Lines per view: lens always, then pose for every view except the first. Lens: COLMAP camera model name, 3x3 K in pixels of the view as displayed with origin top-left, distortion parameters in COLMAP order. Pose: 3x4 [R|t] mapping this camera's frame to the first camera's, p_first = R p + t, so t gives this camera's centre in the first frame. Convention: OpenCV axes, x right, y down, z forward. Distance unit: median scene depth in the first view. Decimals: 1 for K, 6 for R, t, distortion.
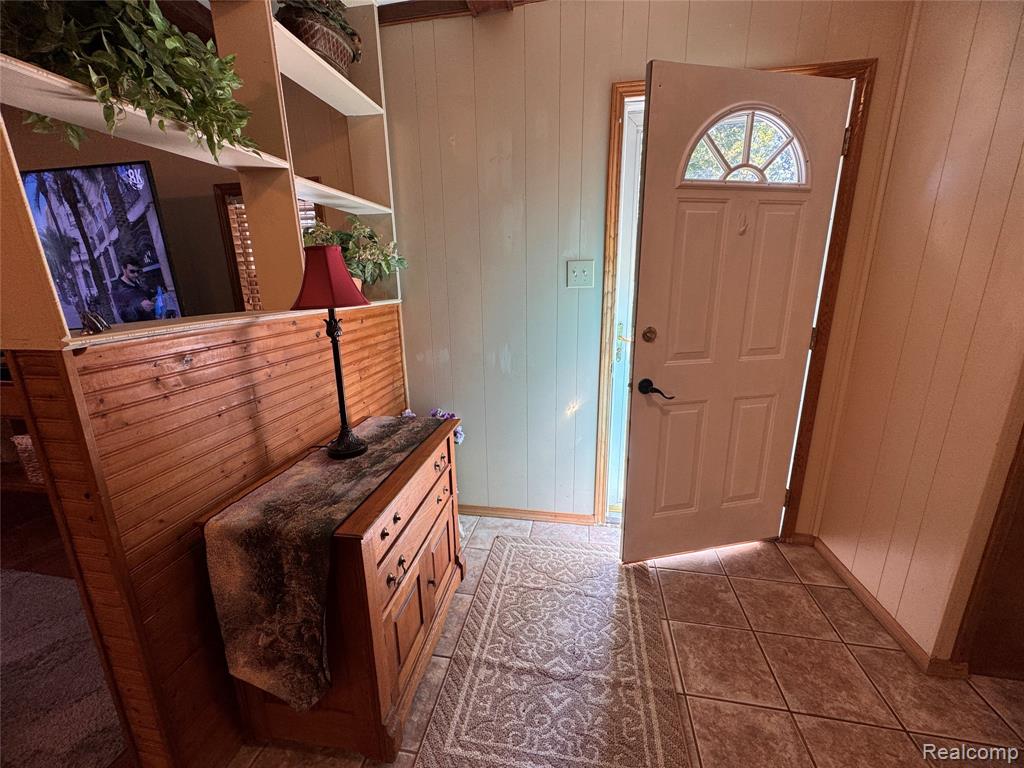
lens RADIAL K [[420.8, 0, 512.3], [0, 420.8, 388.3], [0, 0, 1]] dist [-0.001766, 0.000589]
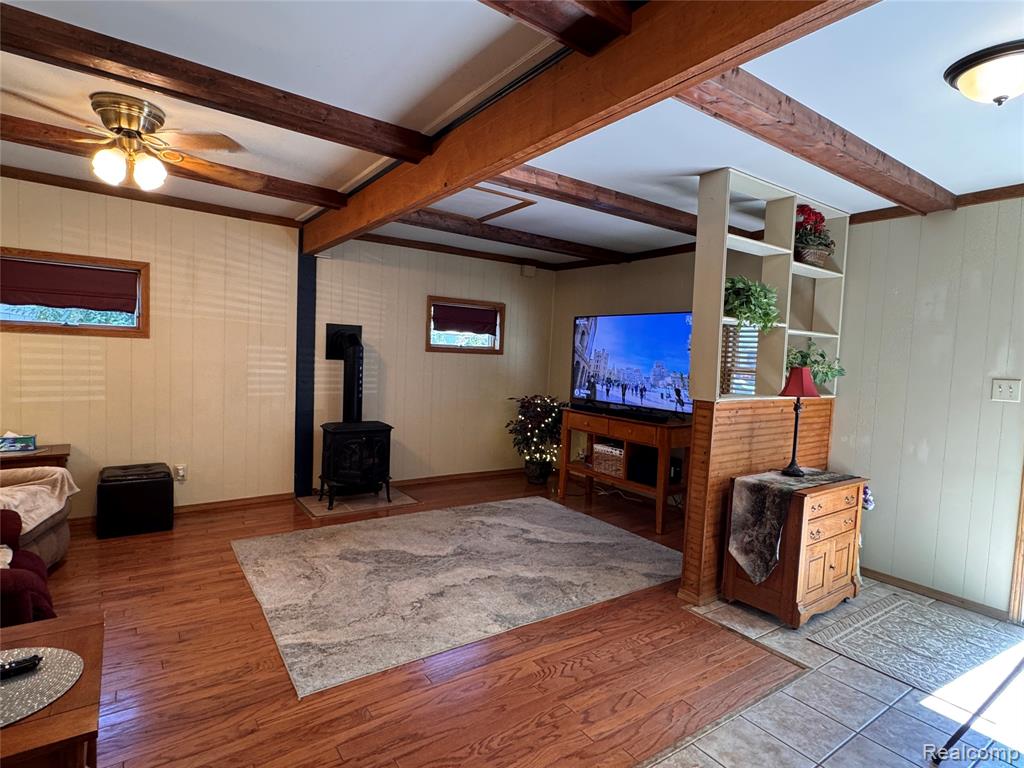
lens RADIAL K [[539.3, 0, 510.0], [0, 539.3, 386.4], [0, 0, 1]] dist [-0.006383, 0.000514]
pose [[0.711306, 0.087079, -0.697468, 0.359060], [-0.227250, 0.967494, -0.110966, 0.348324], [0.665133, 0.237430, 0.707972, -1.693783]]
